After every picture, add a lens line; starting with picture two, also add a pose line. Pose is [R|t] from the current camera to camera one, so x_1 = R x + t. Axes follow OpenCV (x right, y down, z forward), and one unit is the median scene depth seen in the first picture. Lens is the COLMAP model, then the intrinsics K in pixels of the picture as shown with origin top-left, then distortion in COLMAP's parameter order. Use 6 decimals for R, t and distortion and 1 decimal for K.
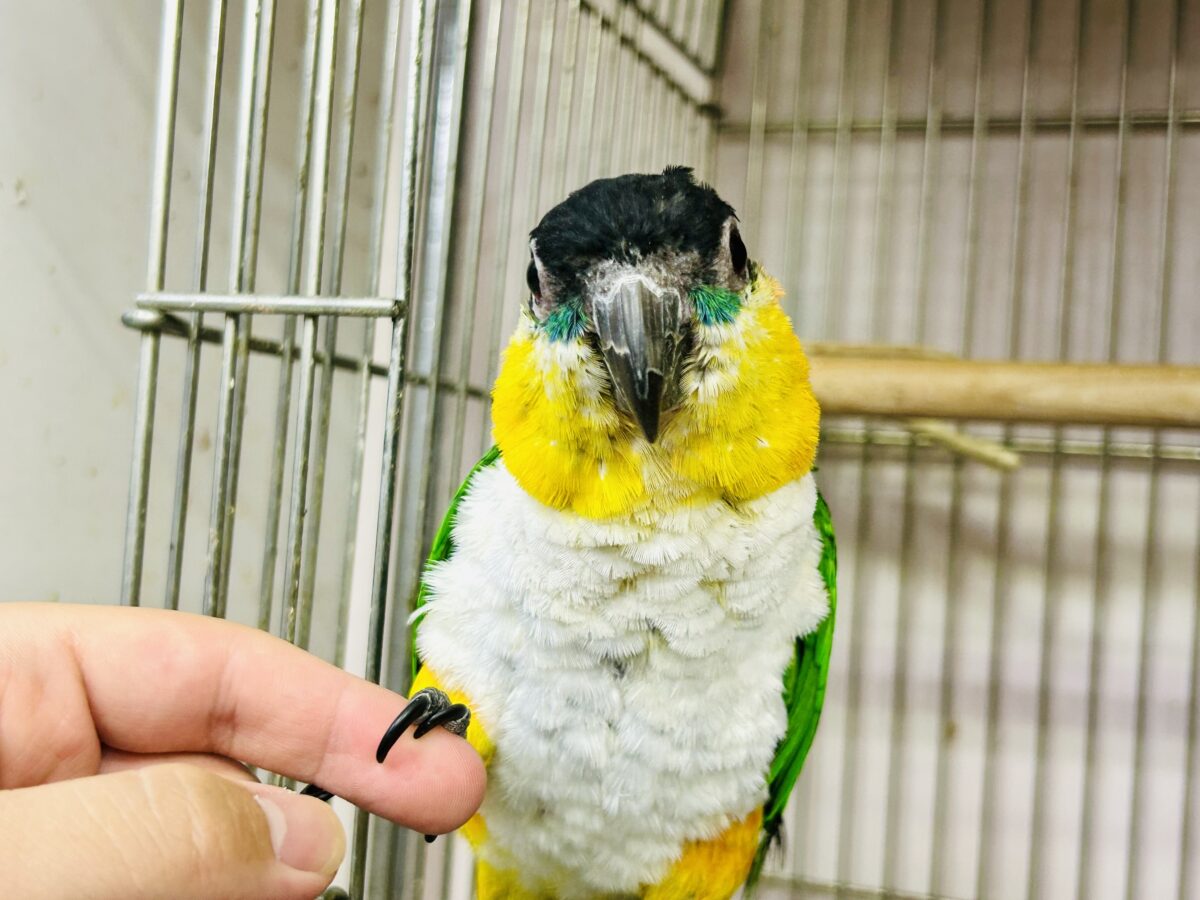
lens RADIAL K [[1729.4, 0, 636.2], [0, 1729.4, 444.9], [0, 0, 1]] dist [0.039816, 0.000000]
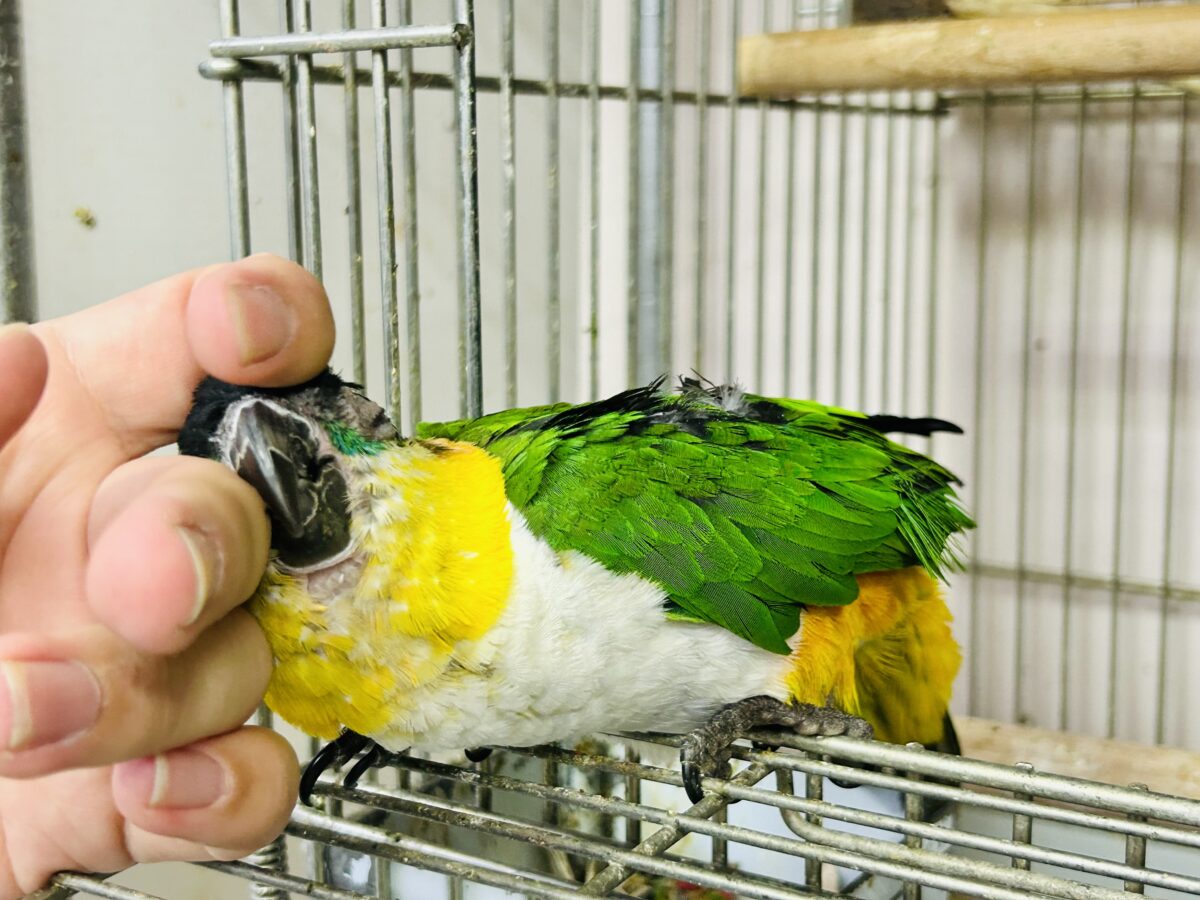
lens RADIAL K [[1729.4, 0, 618.9], [0, 1729.4, 455.6], [0, 0, 1]] dist [0.039816, 0.000000]
pose [[0.974173, -0.042687, -0.221733, 0.067450], [0.086086, 0.978016, 0.189930, -0.014647], [0.208751, -0.204113, 0.956431, 0.056220]]
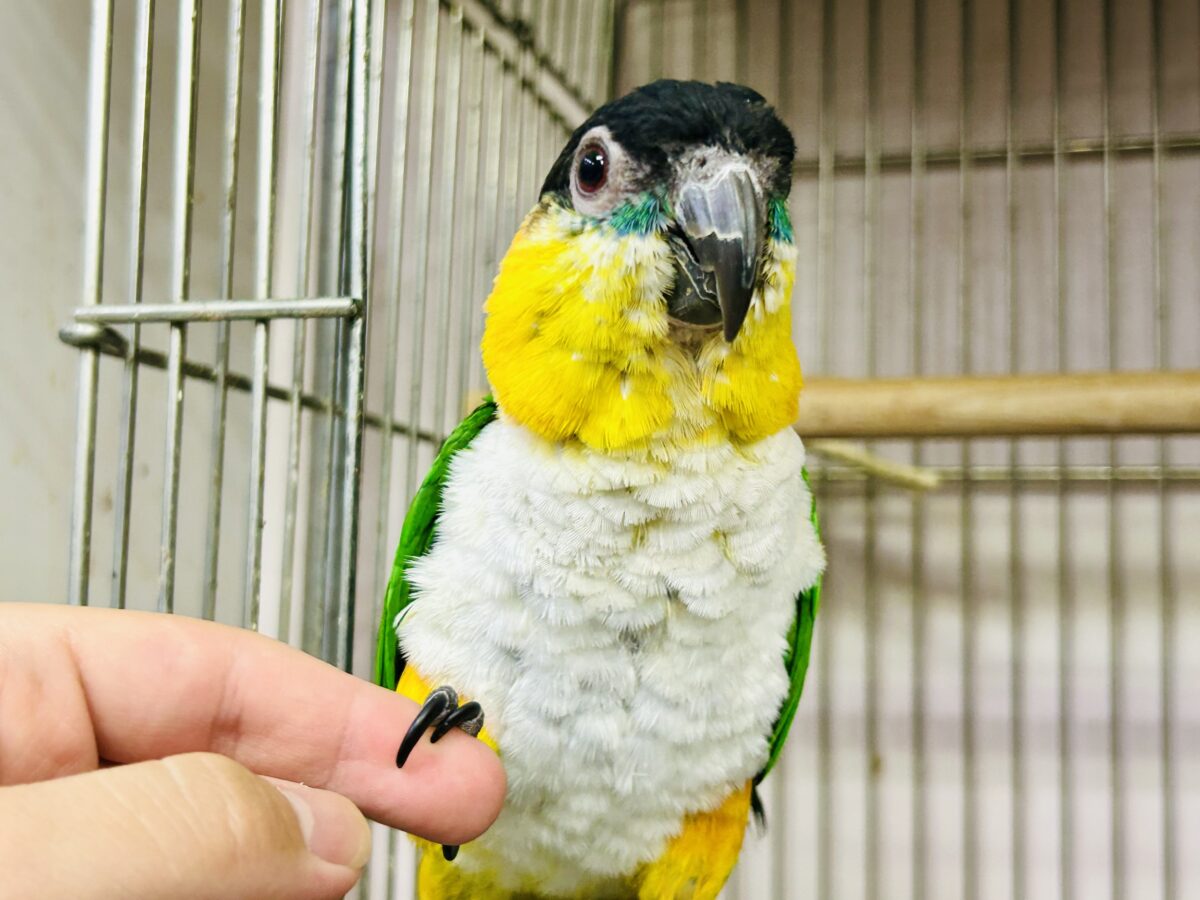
lens RADIAL K [[1729.4, 0, 639.2], [0, 1729.4, 440.4], [0, 0, 1]] dist [0.039816, 0.000000]
pose [[0.995220, -0.041096, 0.088589, -0.035050], [0.046149, 0.997377, -0.055769, 0.028984], [-0.086065, 0.059591, 0.994506, 0.012600]]
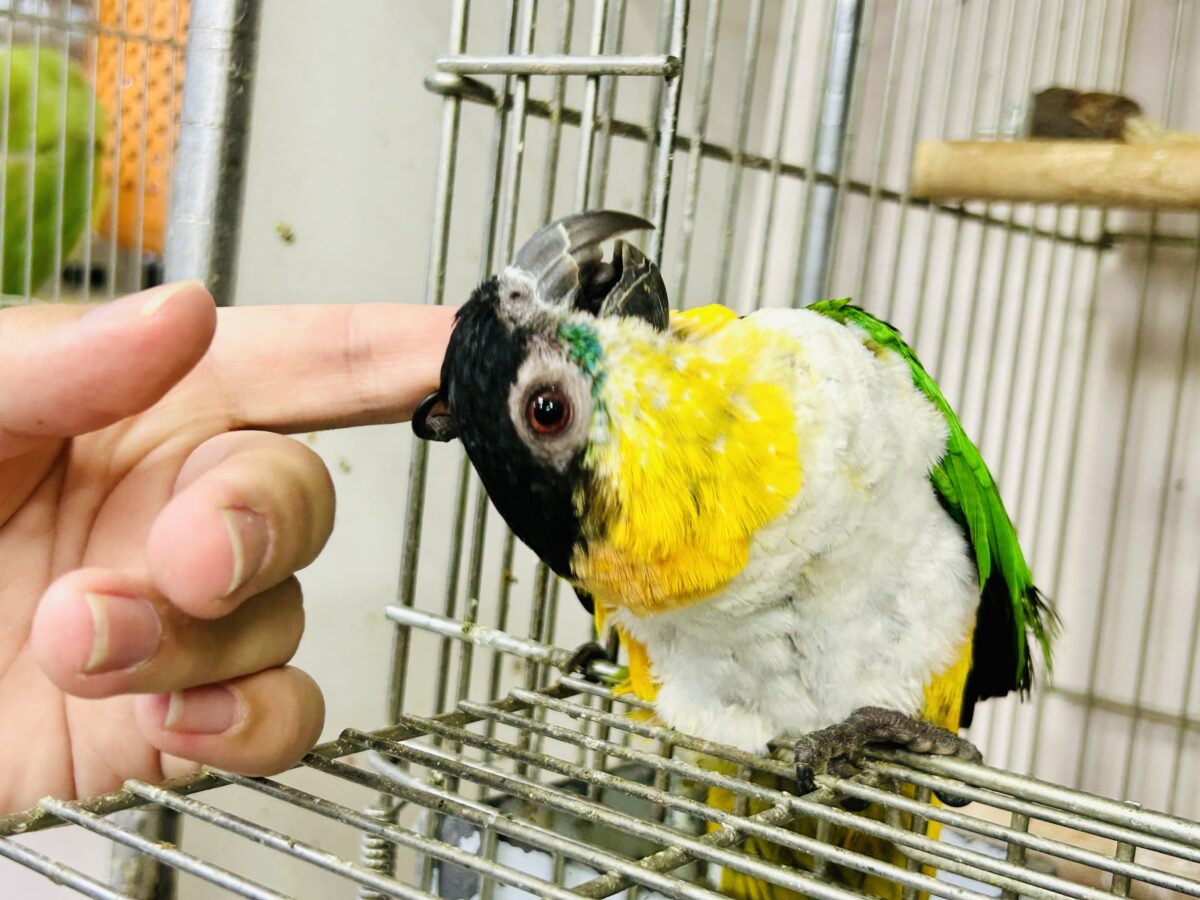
lens RADIAL K [[1729.4, 0, 609.7], [0, 1729.4, 453.8], [0, 0, 1]] dist [0.039816, 0.000000]
pose [[0.954048, 0.059892, -0.293608, 0.064448], [-0.029373, 0.993795, 0.107276, 0.017251], [0.298211, -0.093722, 0.949888, 0.024133]]
